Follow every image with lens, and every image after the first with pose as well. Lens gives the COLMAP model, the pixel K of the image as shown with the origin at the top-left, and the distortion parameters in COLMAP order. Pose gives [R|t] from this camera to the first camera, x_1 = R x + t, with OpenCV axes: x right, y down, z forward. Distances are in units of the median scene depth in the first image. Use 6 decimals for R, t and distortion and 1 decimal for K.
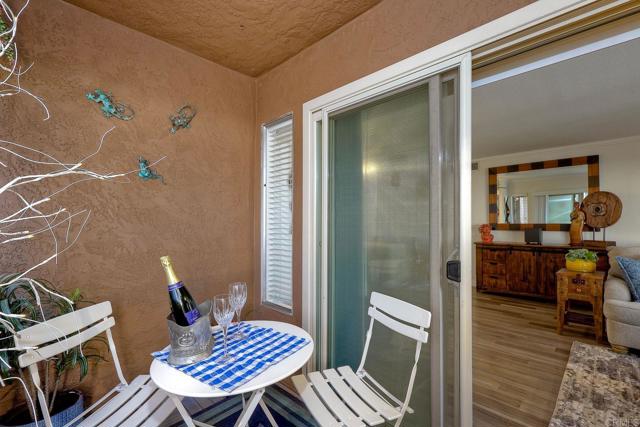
lens RADIAL K [[281.3, 0, 324.1], [0, 281.3, 217.4], [0, 0, 1]] dist [0.005543, 0.000027]
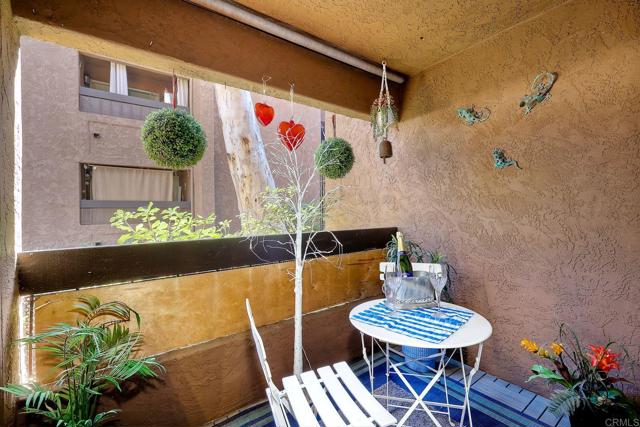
lens RADIAL K [[281.3, 0, 323.1], [0, 281.3, 210.4], [0, 0, 1]] dist [0.005543, 0.000027]
pose [[-0.150972, 0.006979, -0.988513, 0.881767], [0.032402, 0.999473, 0.002107, 0.006202], [0.988007, -0.031712, -0.151119, 0.786965]]
